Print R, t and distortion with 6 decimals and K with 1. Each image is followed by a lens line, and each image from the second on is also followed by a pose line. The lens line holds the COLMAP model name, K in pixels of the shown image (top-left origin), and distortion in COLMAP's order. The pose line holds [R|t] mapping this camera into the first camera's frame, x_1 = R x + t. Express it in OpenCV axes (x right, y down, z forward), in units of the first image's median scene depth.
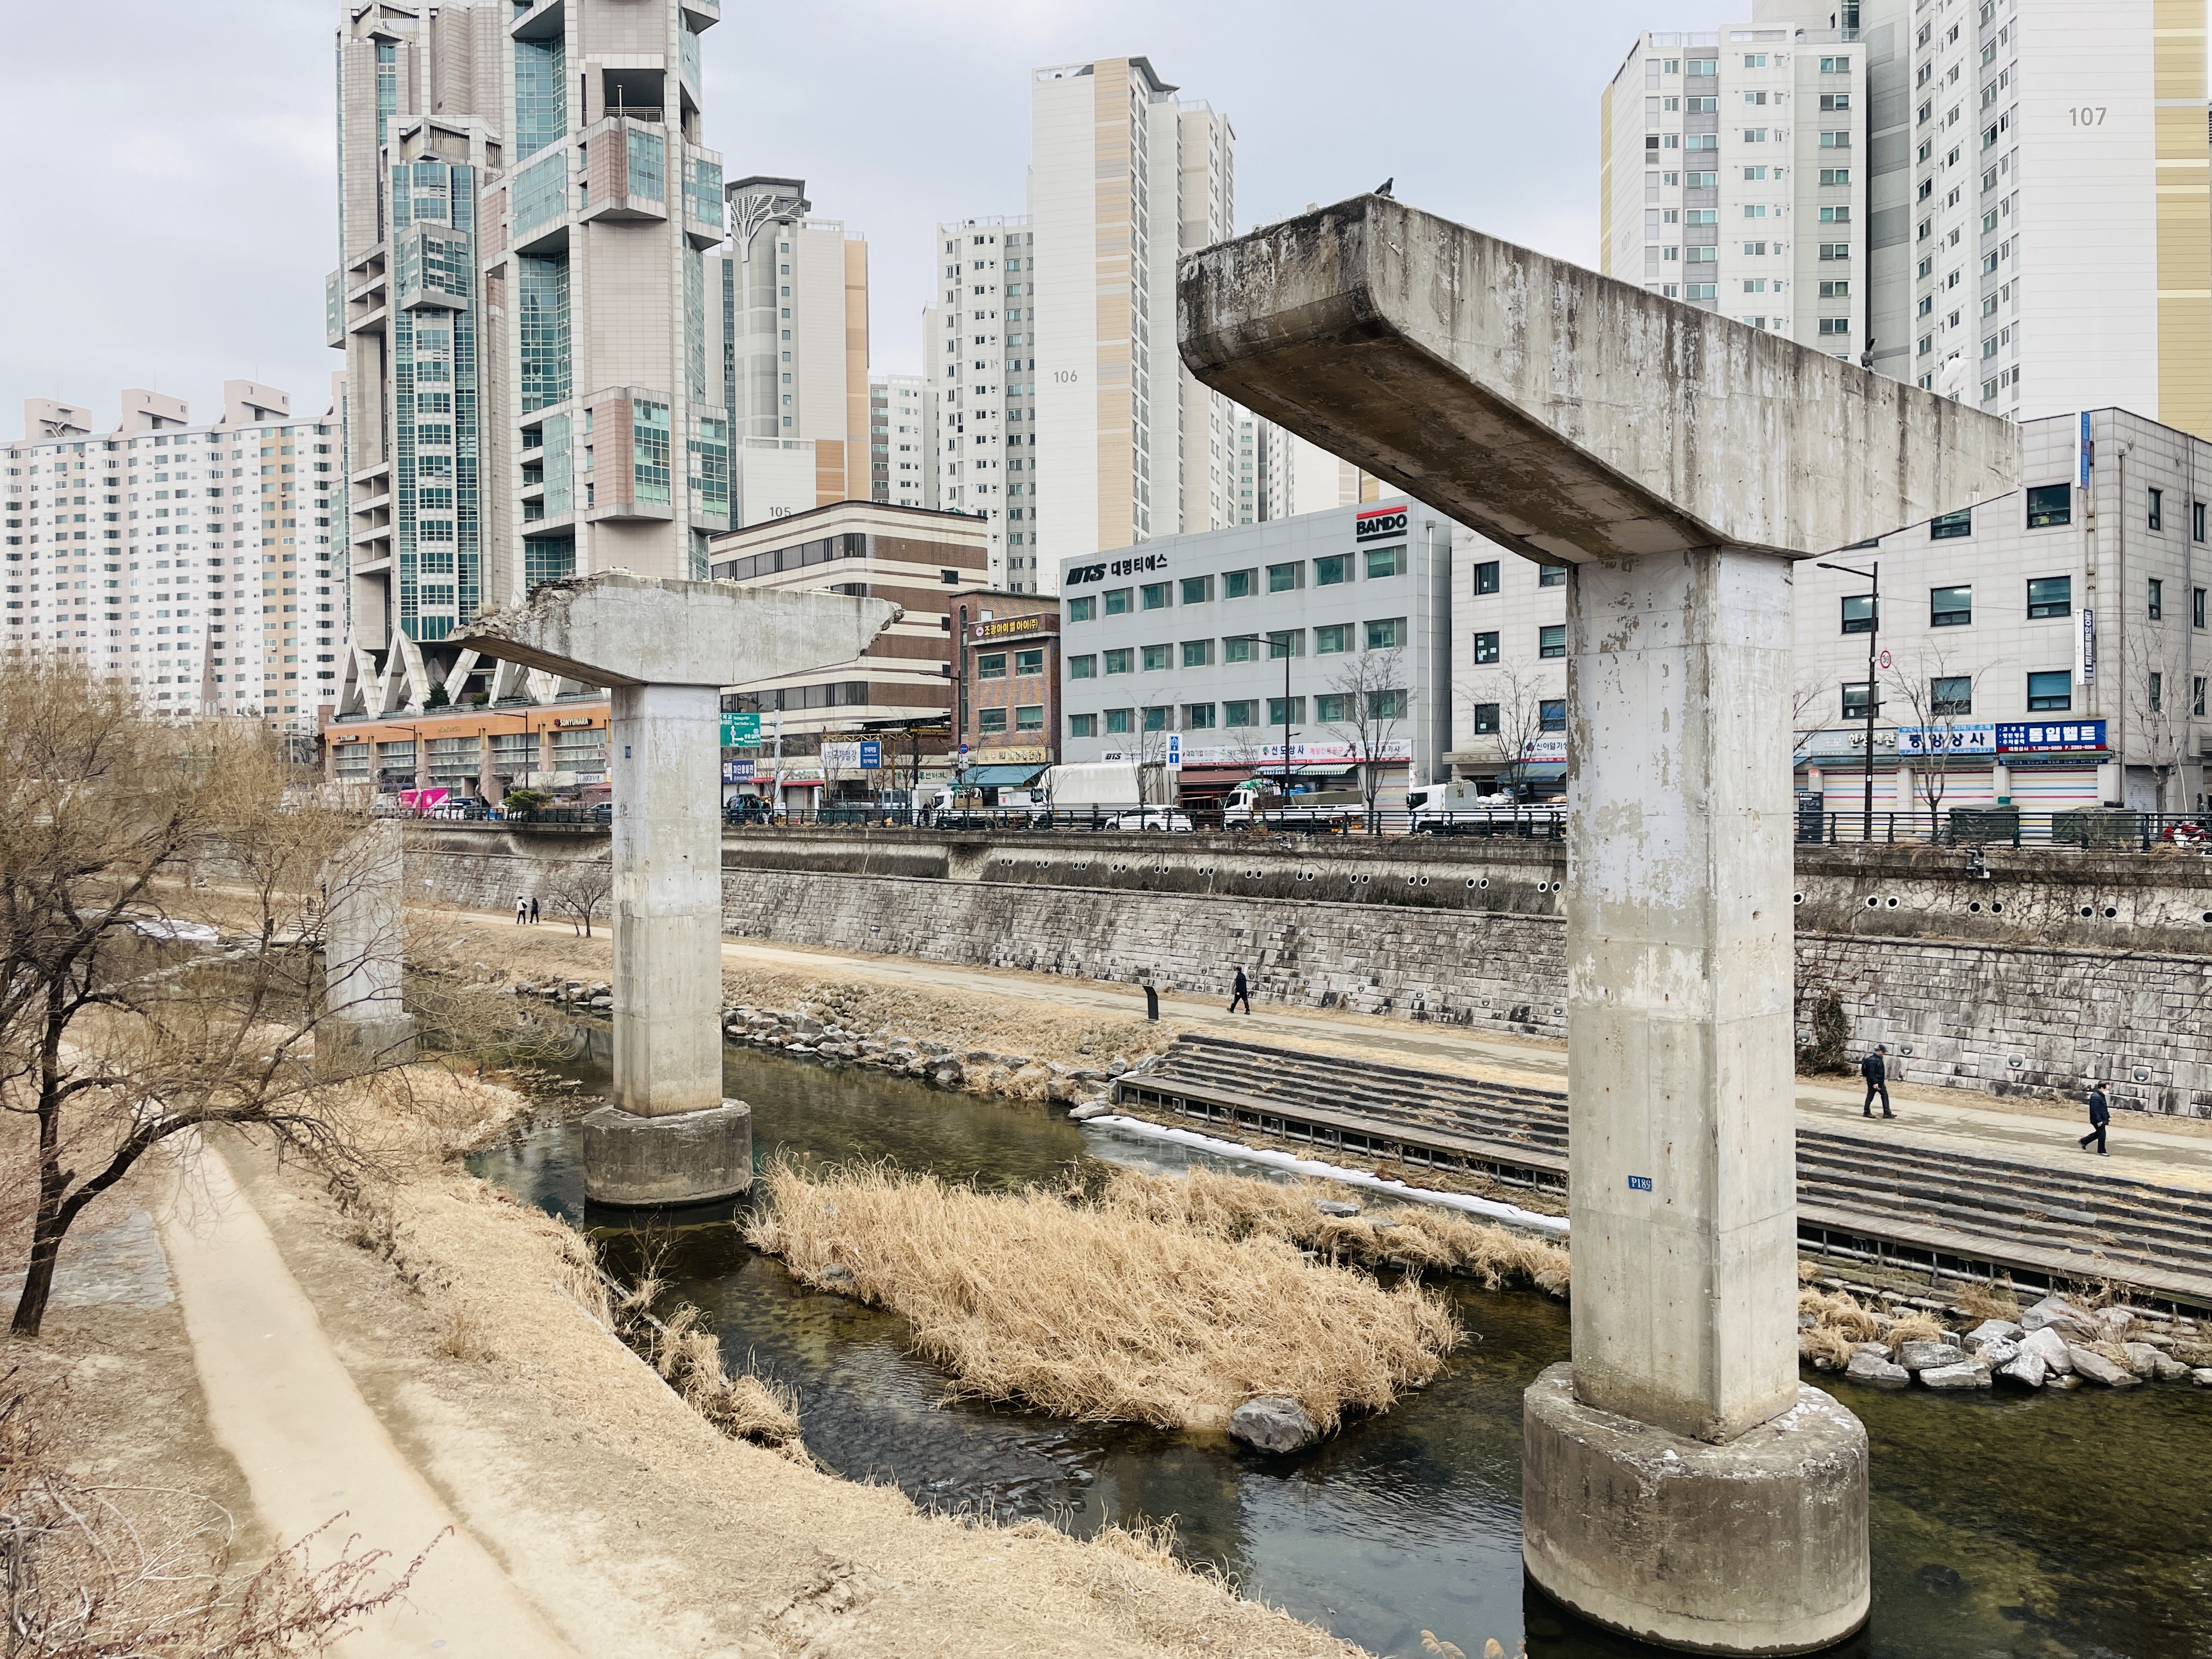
lens RADIAL K [[1650.1, 0, 1103.4], [0, 1650.1, 821.5], [0, 0, 1]] dist [0.000082, -0.008185]
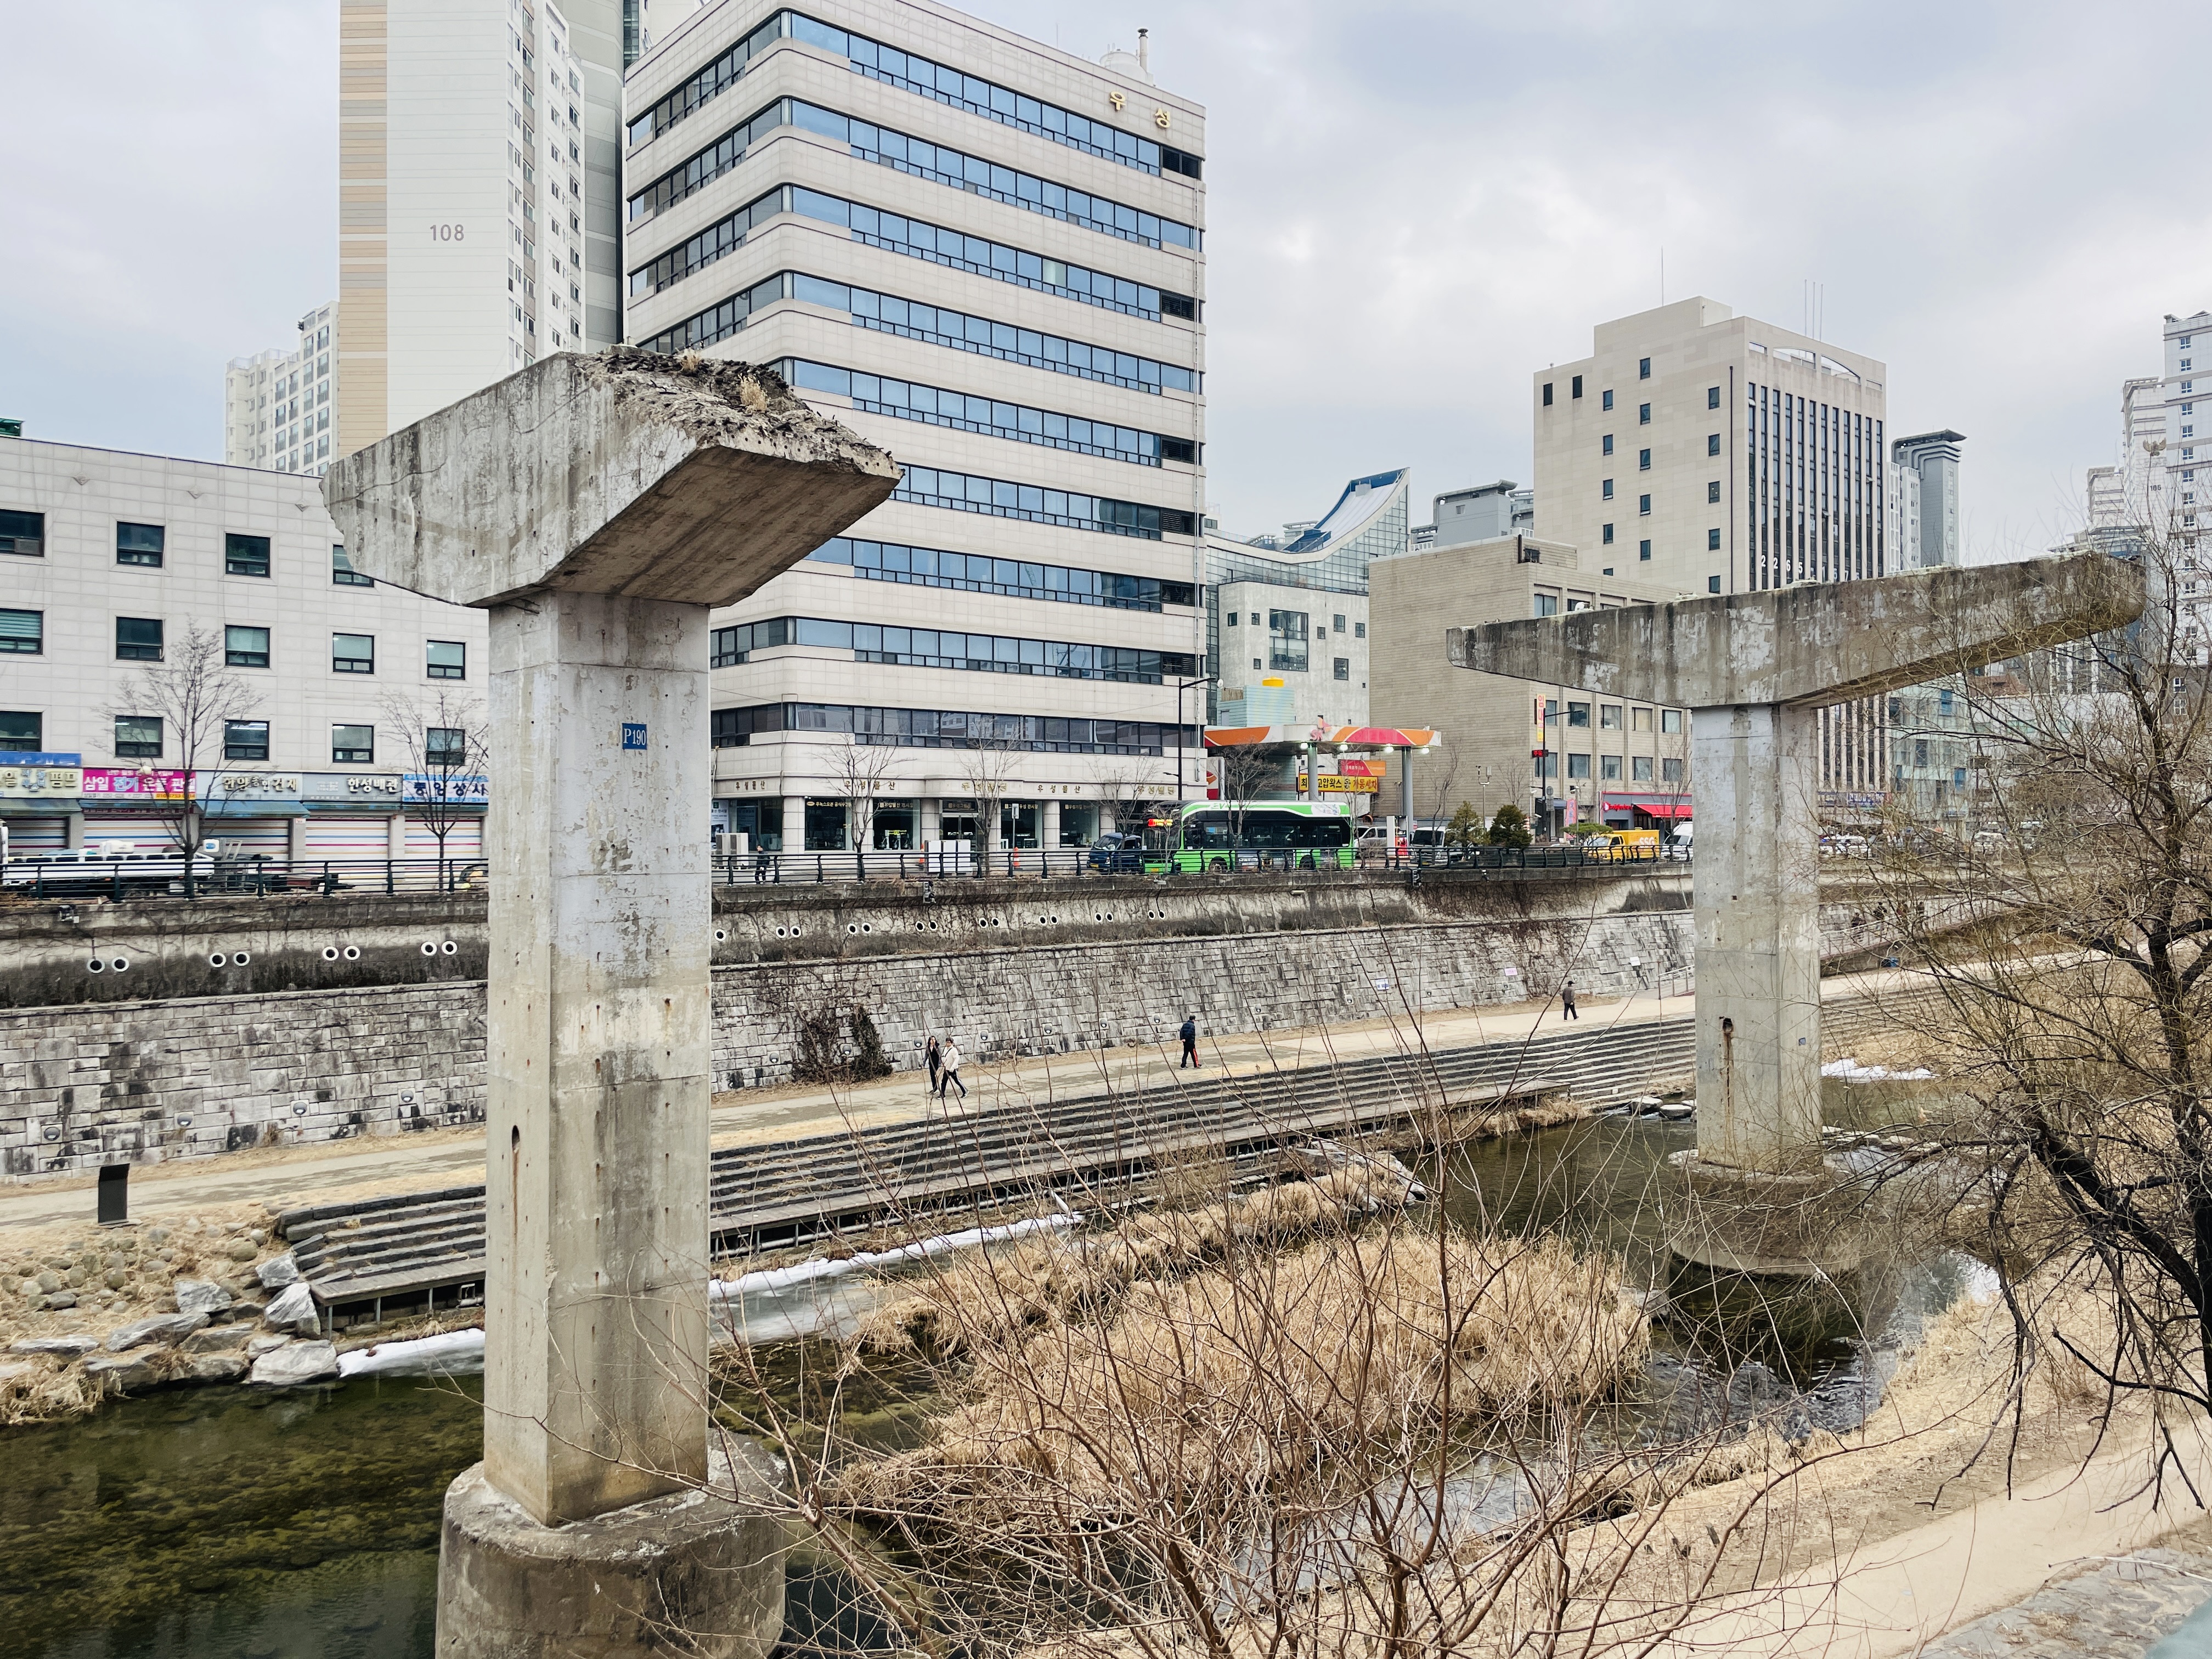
lens RADIAL K [[1650.1, 0, 1103.4], [0, 1650.1, 832.7], [0, 0, 1]] dist [0.000082, -0.008185]
pose [[-0.031293, 0.008857, 0.999471, -0.572230], [0.021309, 0.999739, -0.008192, -0.005510], [-0.999283, 0.021041, -0.031474, 0.675582]]
